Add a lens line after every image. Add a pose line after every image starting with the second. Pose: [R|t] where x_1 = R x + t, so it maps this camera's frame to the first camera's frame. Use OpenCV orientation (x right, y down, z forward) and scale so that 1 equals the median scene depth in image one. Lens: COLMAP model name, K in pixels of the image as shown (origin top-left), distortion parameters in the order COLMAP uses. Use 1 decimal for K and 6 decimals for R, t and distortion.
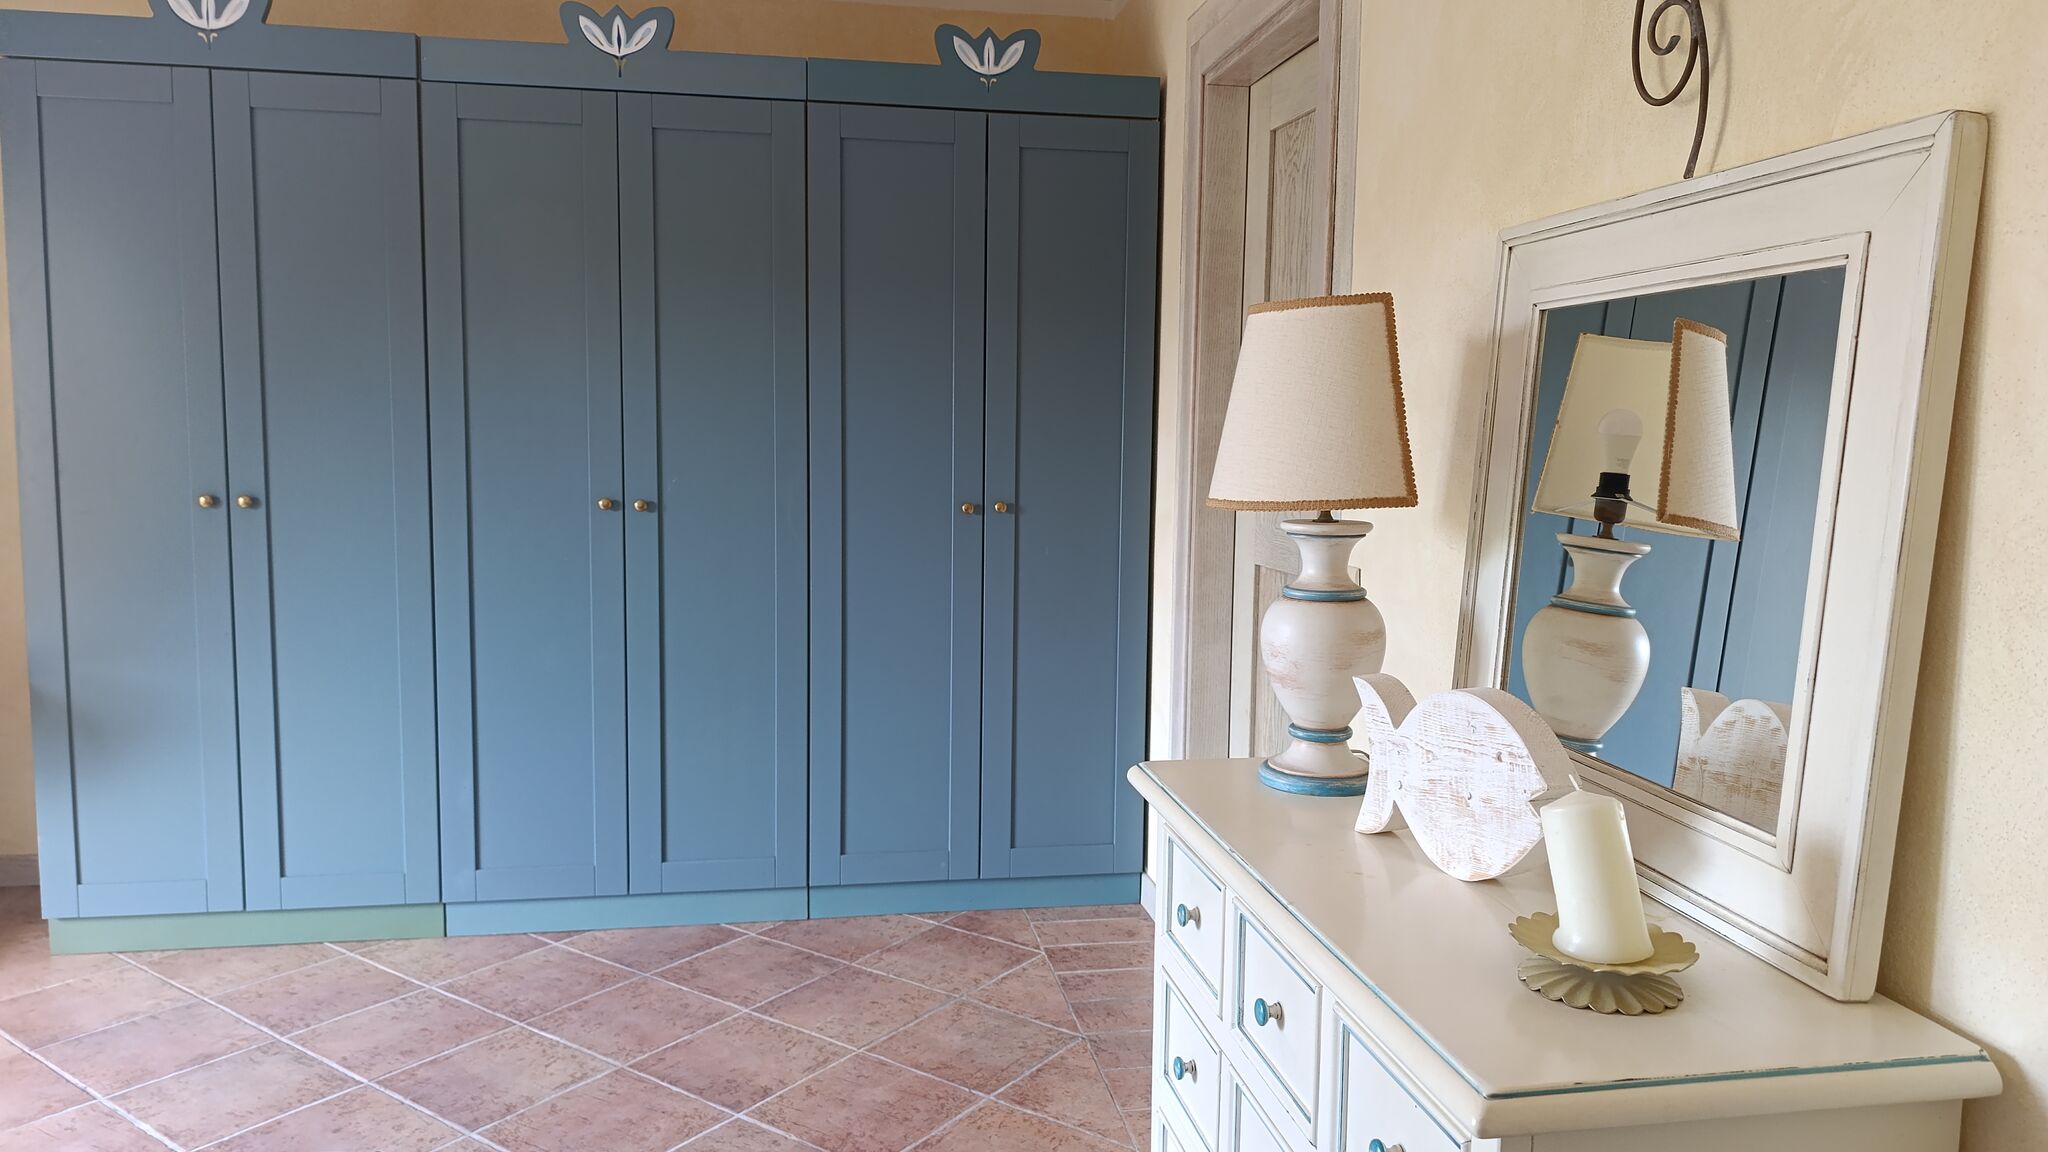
lens RADIAL K [[1416.5, 0, 1034.4], [0, 1416.5, 562.2], [0, 0, 1]] dist [0.047838, -0.058629]
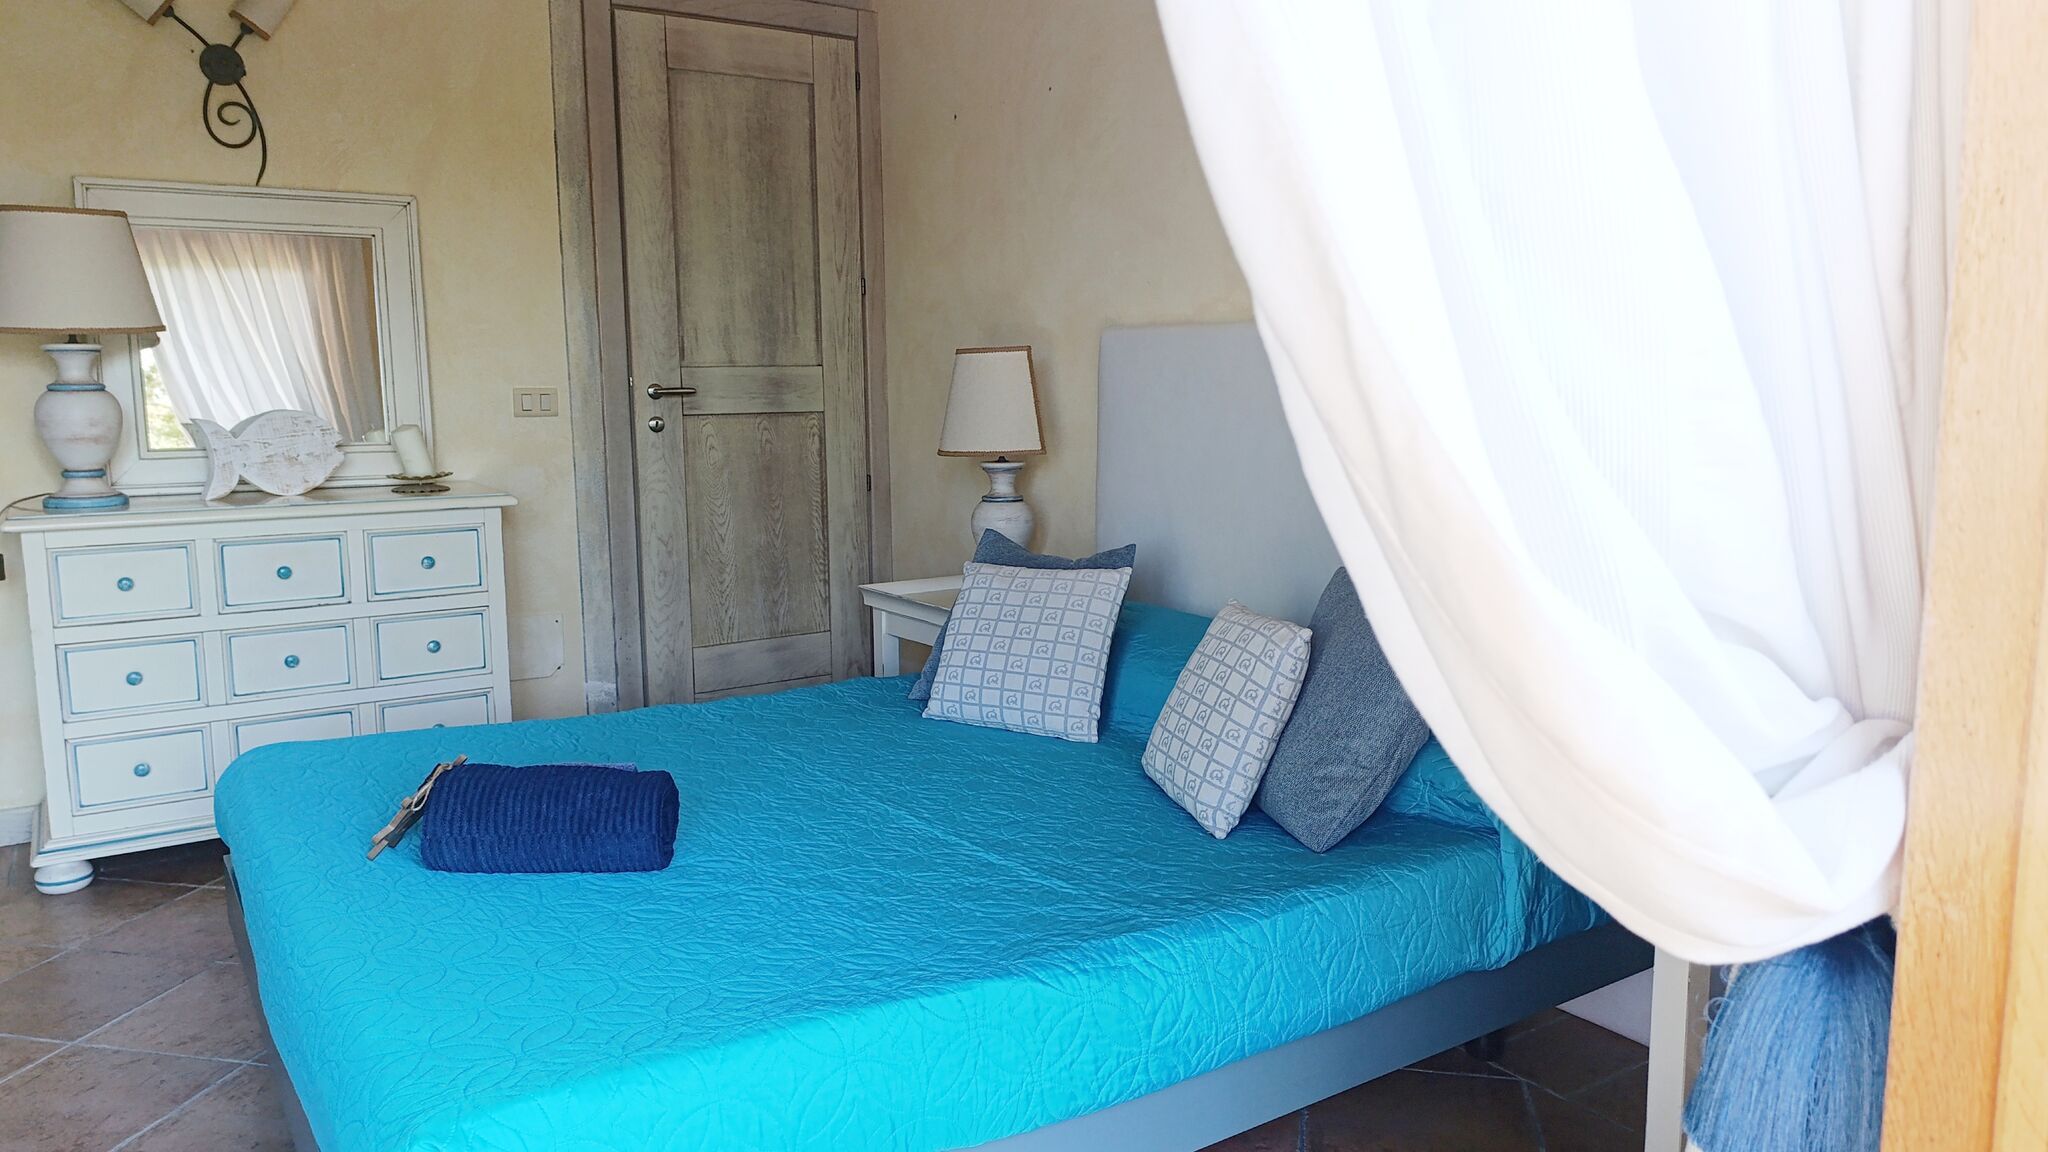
lens RADIAL K [[1410.3, 0, 1024.1], [0, 1410.3, 564.8], [0, 0, 1]] dist [0.047069, -0.056482]
pose [[-0.398276, -0.140594, 0.906427, -1.106142], [0.088954, 0.977606, 0.190720, 0.002958], [-0.912942, 0.156590, -0.376851, 0.409692]]
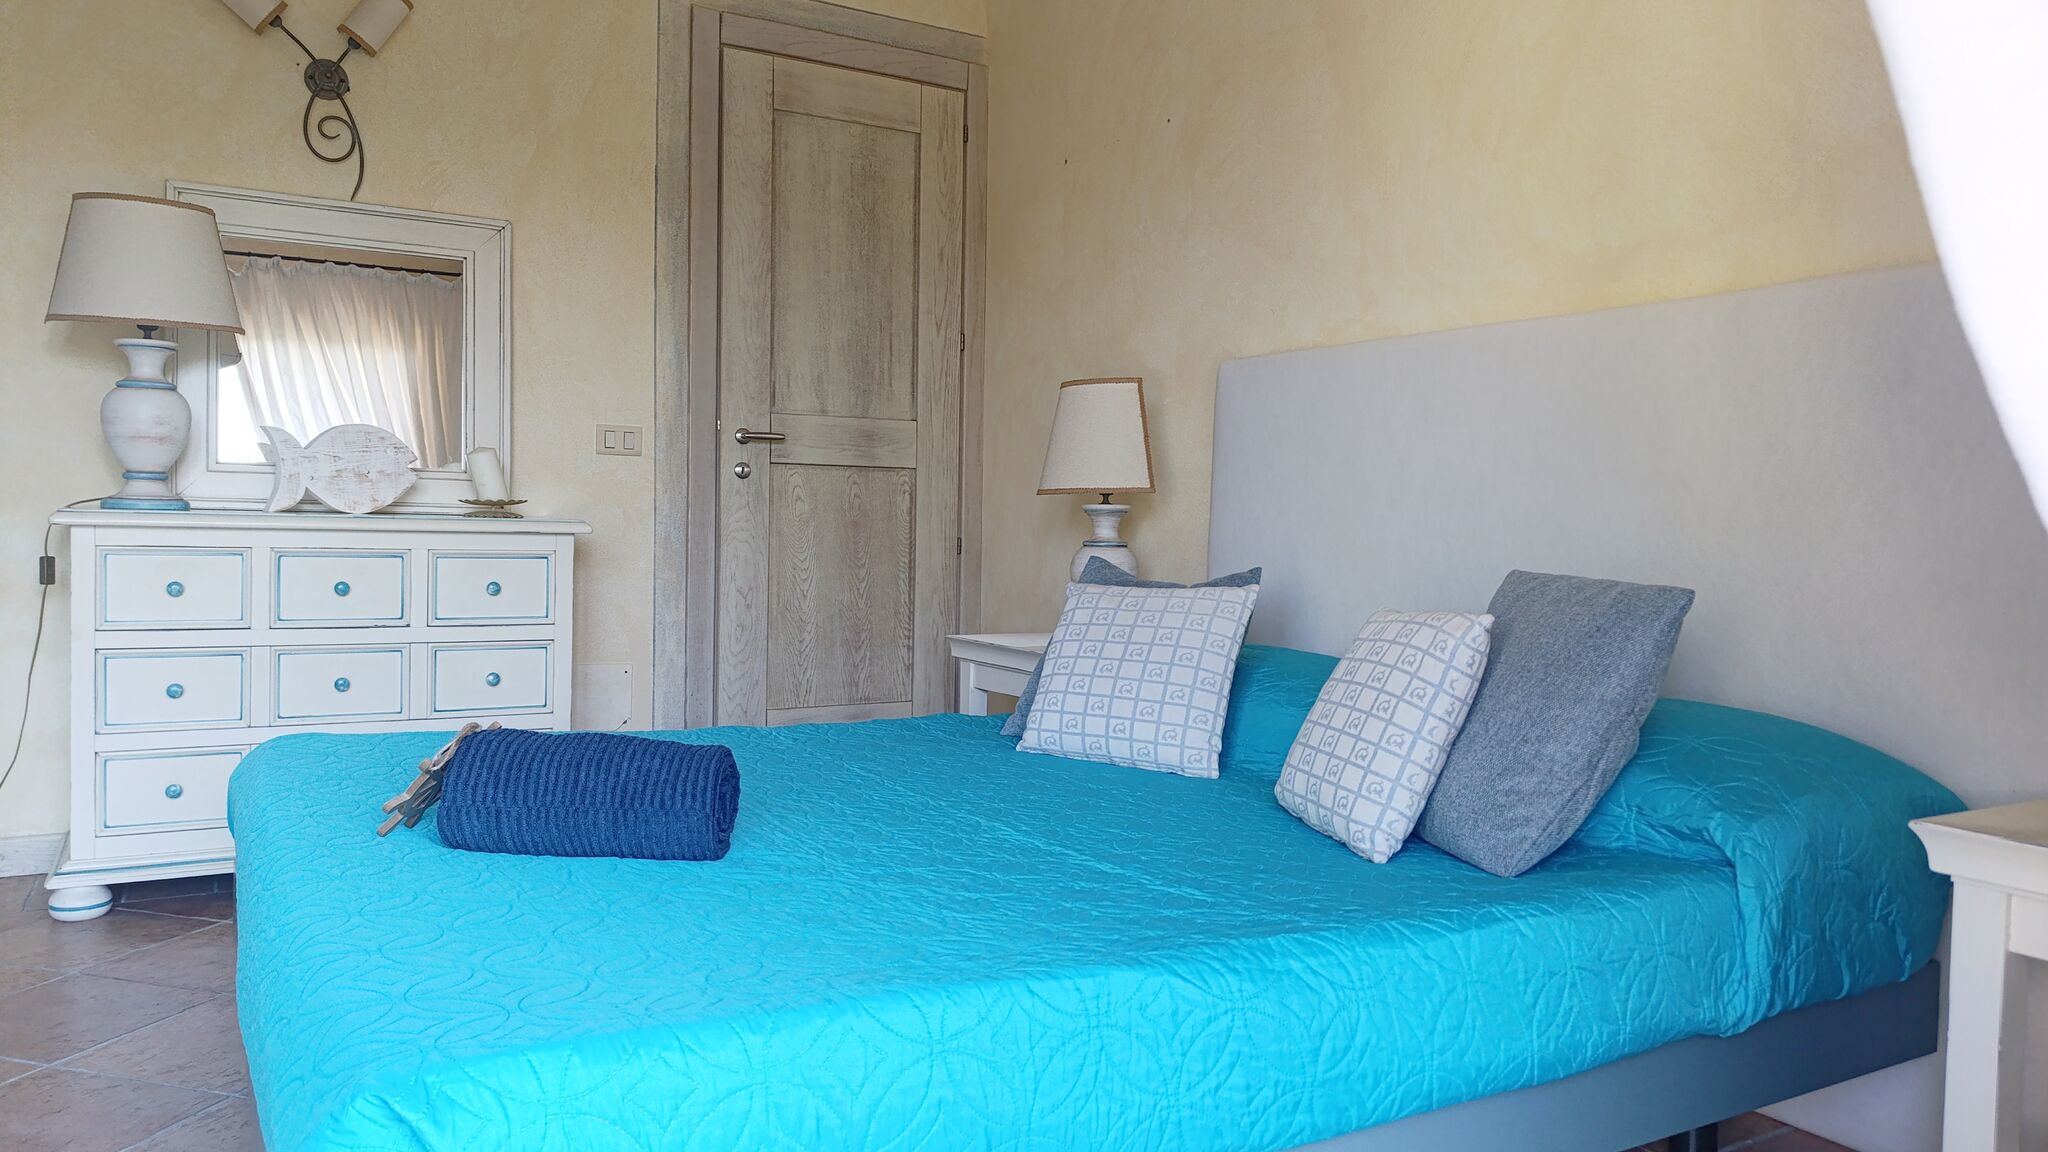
lens RADIAL K [[1405.8, 0, 1020.8], [0, 1405.8, 568.8], [0, 0, 1]] dist [0.053171, -0.063208]
pose [[-0.341471, -0.057636, 0.938123, -1.019872], [0.063973, 0.994378, 0.084378, 0.095302], [-0.937713, 0.088827, -0.335864, 0.401161]]
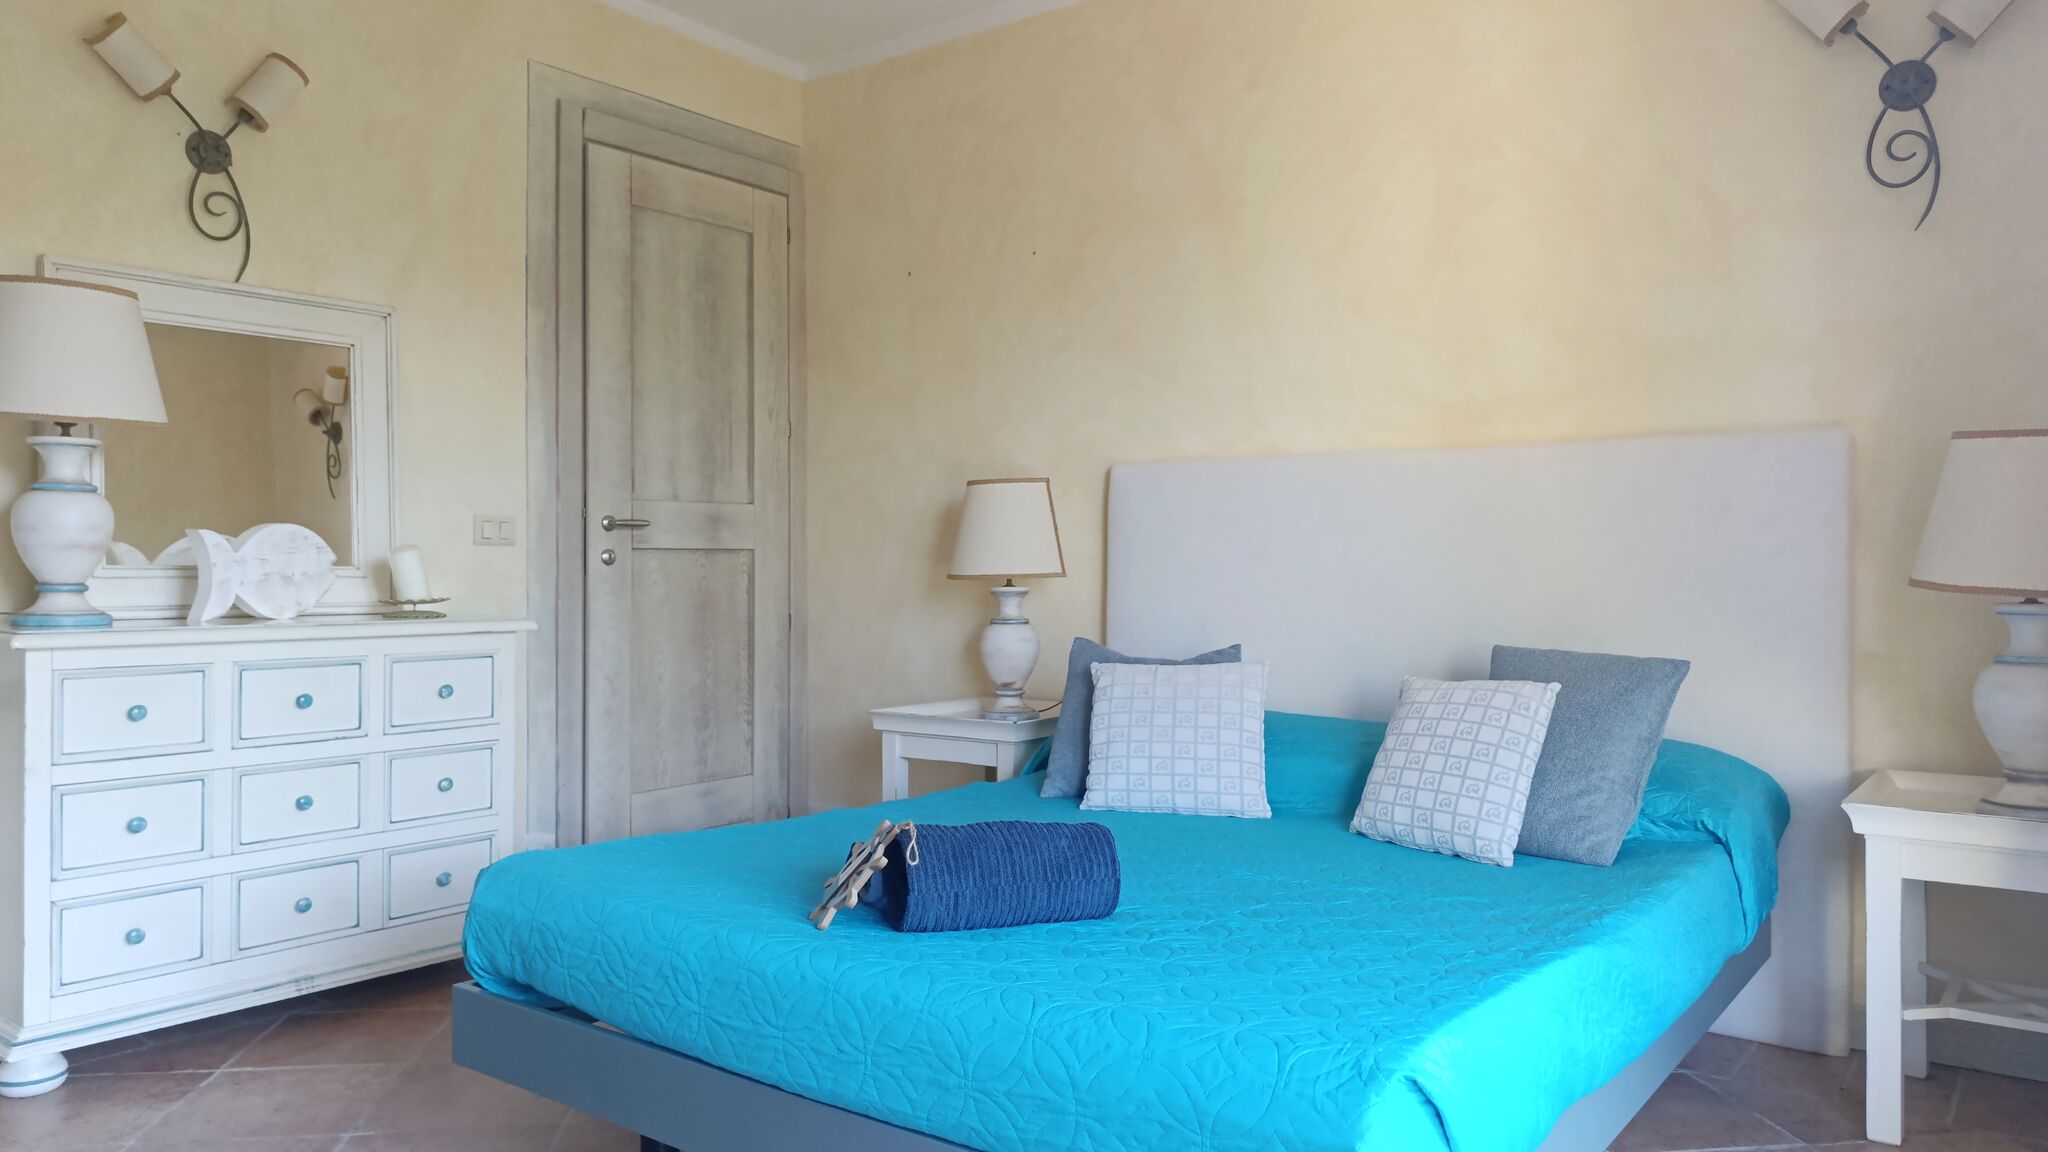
lens RADIAL K [[1412.2, 0, 1030.2], [0, 1412.2, 560.9], [0, 0, 1]] dist [0.047266, -0.052869]
pose [[-0.676864, -0.015949, 0.735936, -0.943951], [0.058446, 0.995444, 0.075328, 0.026426], [-0.733784, 0.094000, -0.672848, 0.791522]]
